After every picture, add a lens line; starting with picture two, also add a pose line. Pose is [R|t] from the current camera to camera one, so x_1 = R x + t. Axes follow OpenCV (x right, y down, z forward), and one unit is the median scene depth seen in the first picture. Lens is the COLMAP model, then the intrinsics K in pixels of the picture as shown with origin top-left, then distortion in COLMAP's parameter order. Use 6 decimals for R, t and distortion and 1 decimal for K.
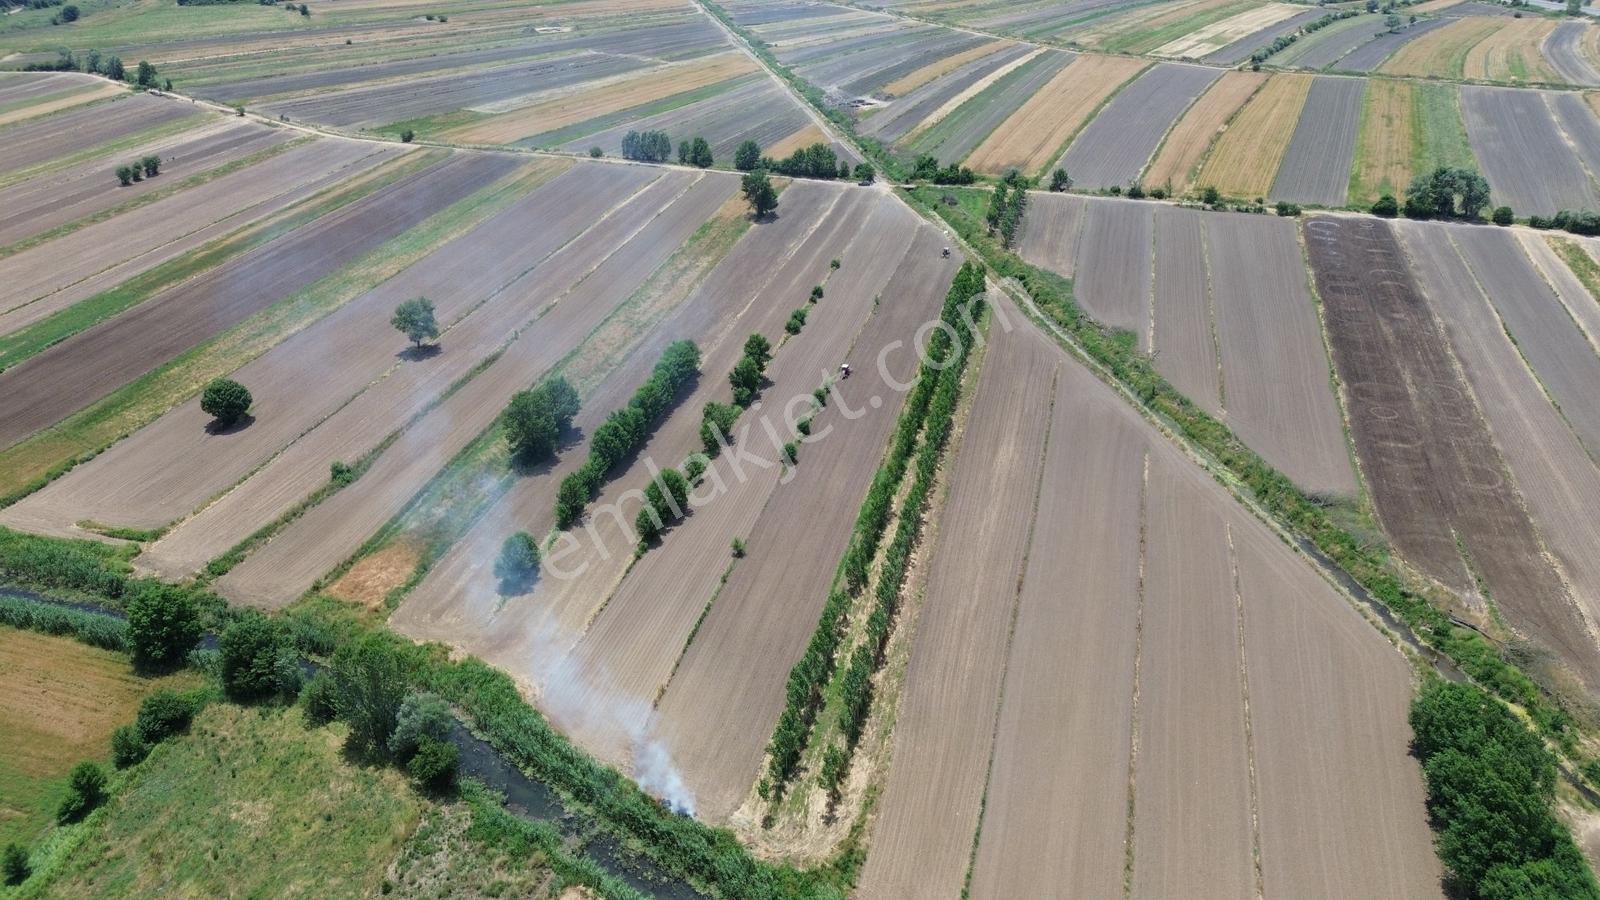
lens RADIAL K [[1124.7, 0, 800.0], [0, 1124.7, 450.0], [0, 0, 1]] dist [0.068640, -0.069877]
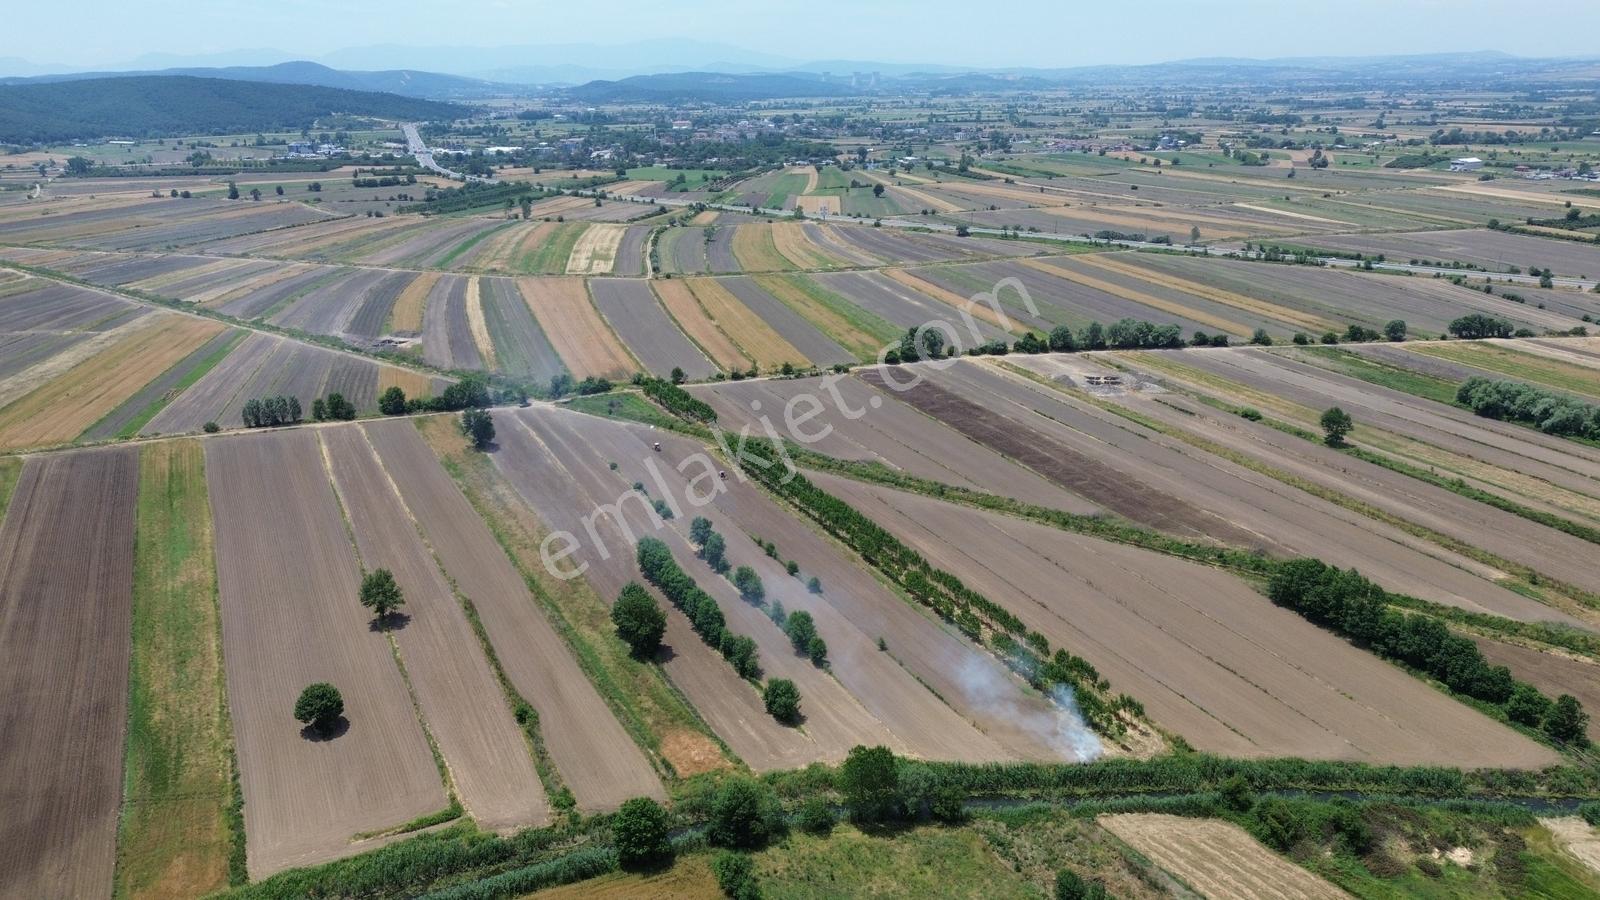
lens RADIAL K [[1124.7, 0, 800.0], [0, 1124.7, 450.0], [0, 0, 1]] dist [0.068640, -0.069877]
pose [[0.760140, -0.199940, 0.618232, -0.625801], [0.301301, 0.951462, -0.062752, -0.055410], [-0.575678, 0.233974, 0.783487, -0.050809]]
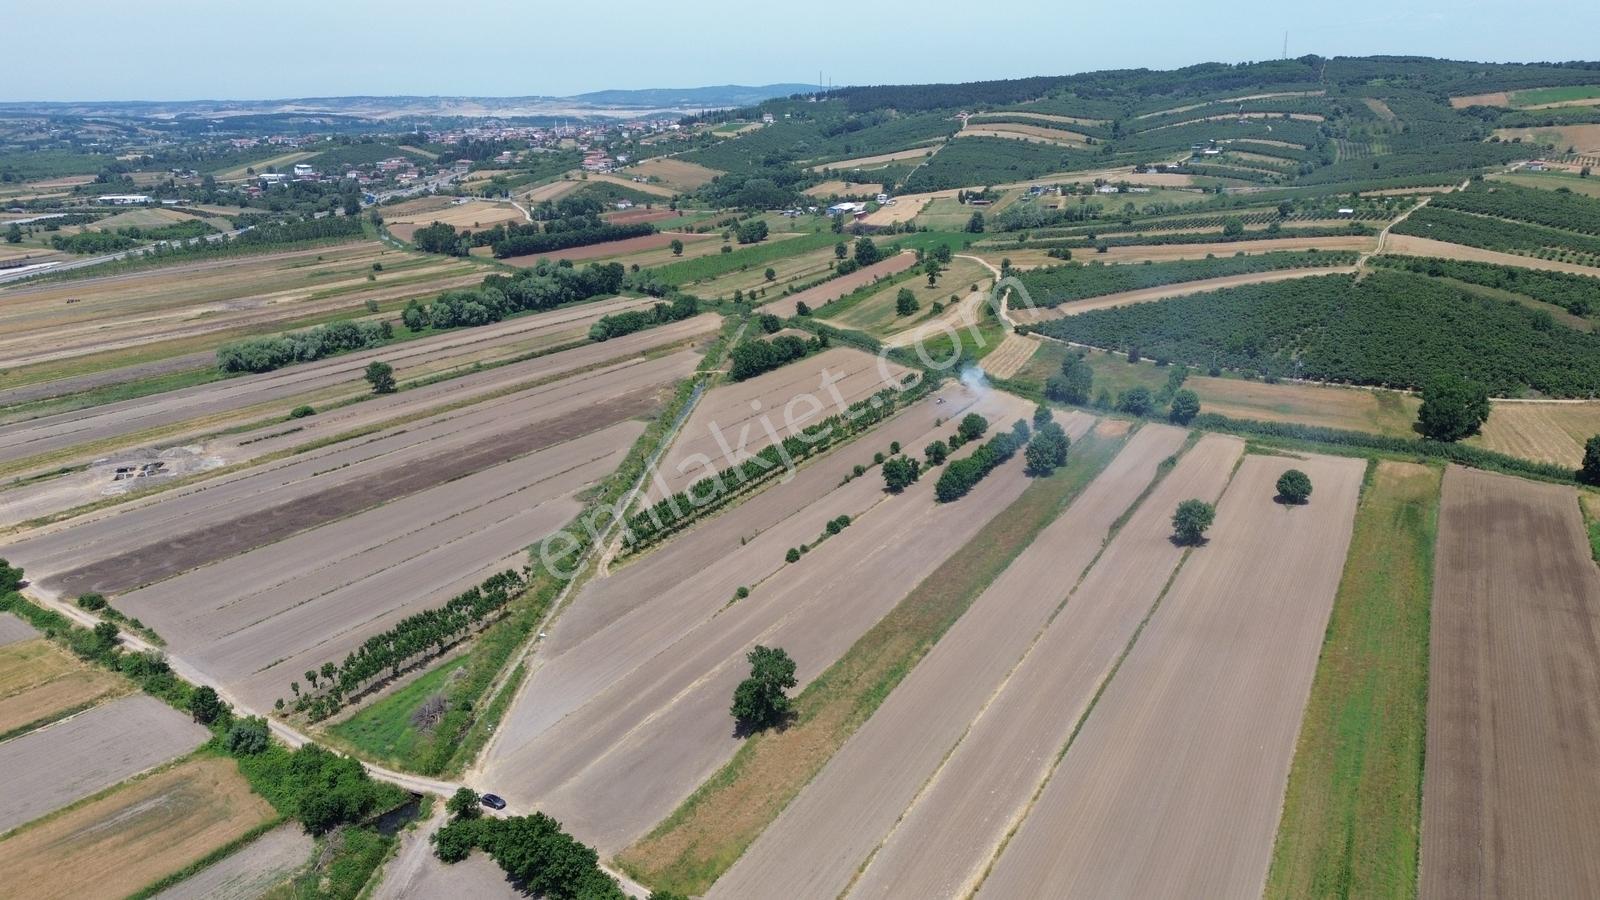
lens RADIAL K [[1124.7, 0, 800.0], [0, 1124.7, 450.0], [0, 0, 1]] dist [0.068640, -0.069877]
pose [[-0.959011, -0.055144, 0.277952, -0.262683], [0.158153, 0.709741, 0.686481, -0.904686], [-0.235129, 0.702301, -0.671928, 1.672643]]
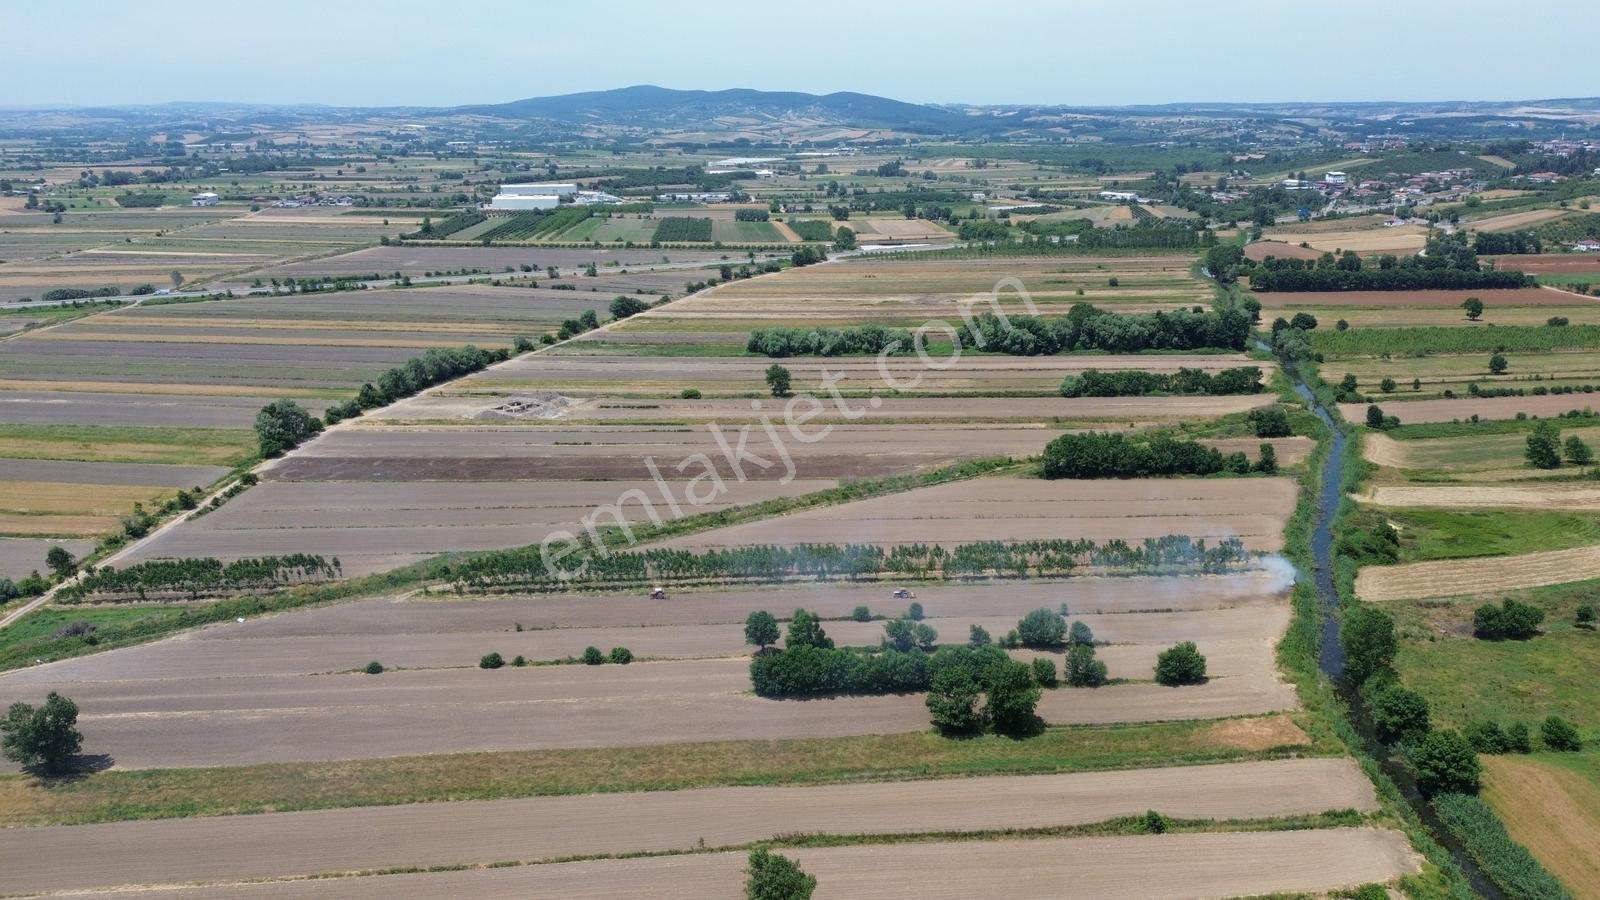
lens RADIAL K [[1124.7, 0, 800.0], [0, 1124.7, 450.0], [0, 0, 1]] dist [0.068640, -0.069877]
pose [[-0.299804, -0.259777, 0.917951, -0.789051], [0.451249, 0.809150, 0.376365, -0.493760], [-0.840531, 0.527060, -0.125363, 0.897493]]
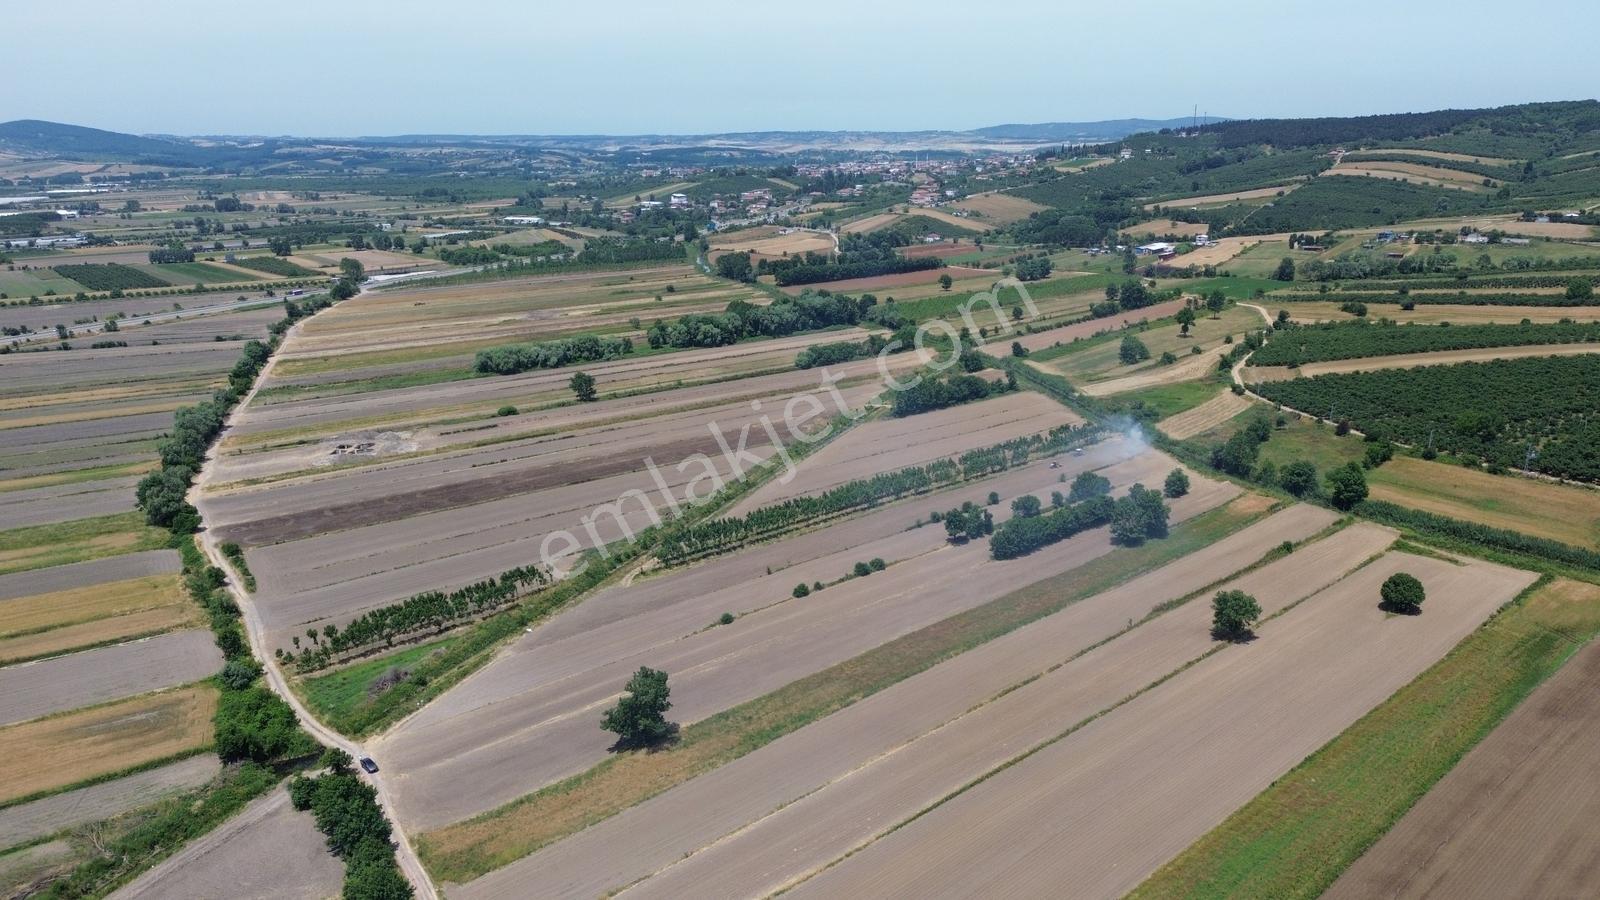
lens RADIAL K [[1124.7, 0, 800.0], [0, 1124.7, 450.0], [0, 0, 1]] dist [0.068640, -0.069877]
pose [[-0.810274, -0.134303, 0.570455, -0.540551], [0.292828, 0.750386, 0.592598, -0.844260], [-0.507650, 0.647212, -0.568691, 1.559778]]
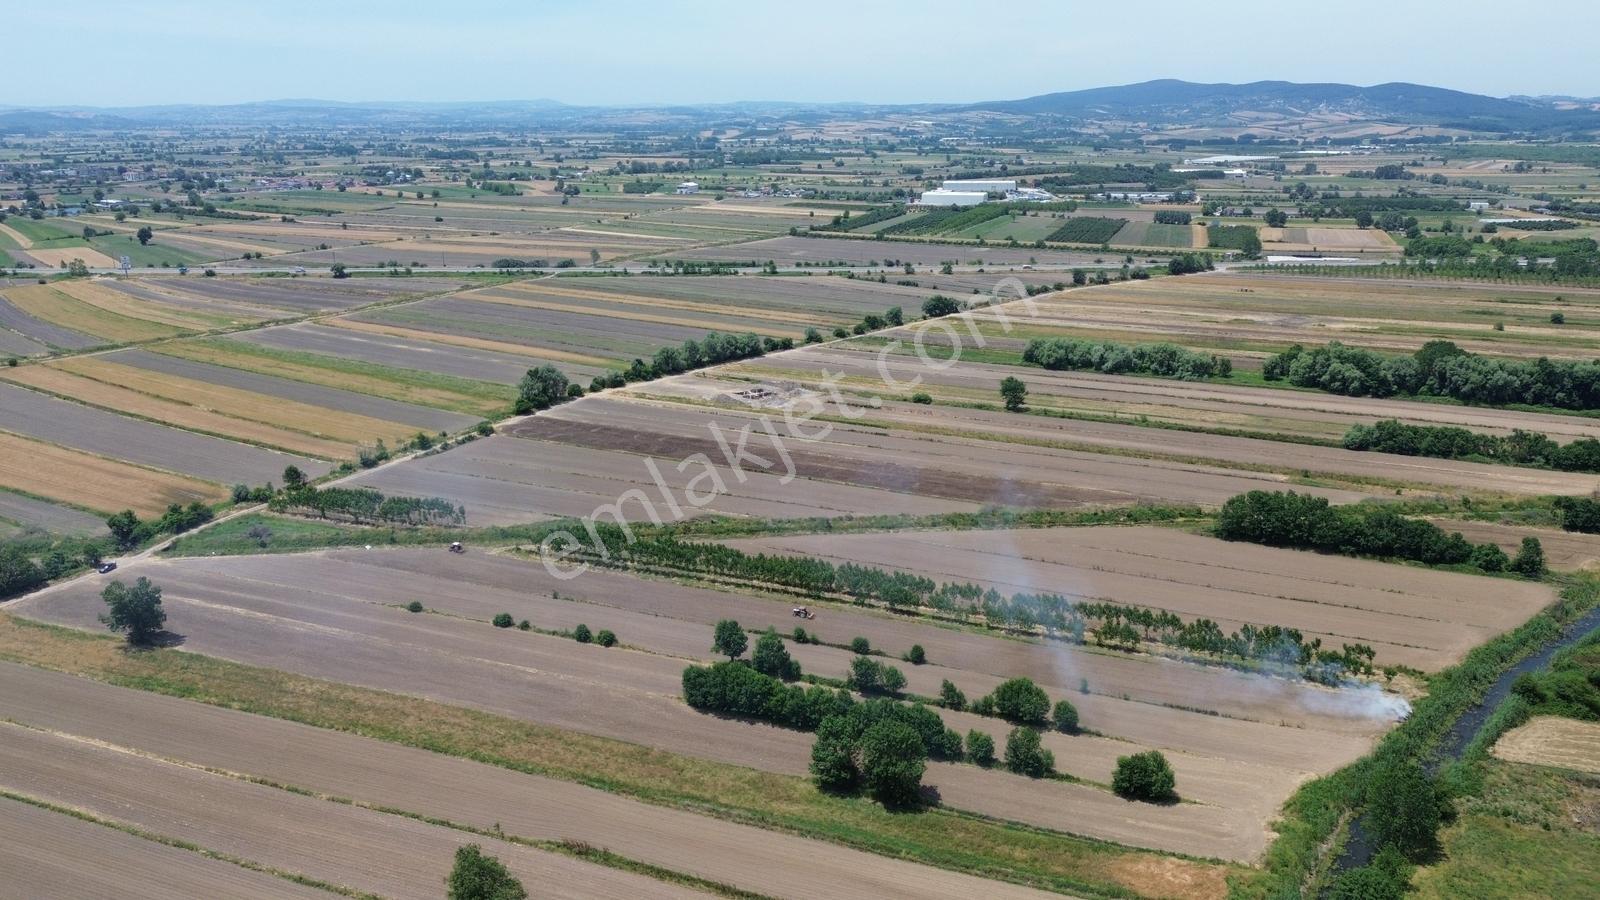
lens RADIAL K [[1124.7, 0, 800.0], [0, 1124.7, 450.0], [0, 0, 1]] dist [0.068640, -0.069877]
pose [[0.130424, -0.273687, 0.952935, -0.783598], [0.462461, 0.866974, 0.185704, -0.329069], [-0.876995, 0.416475, 0.239643, 0.582647]]
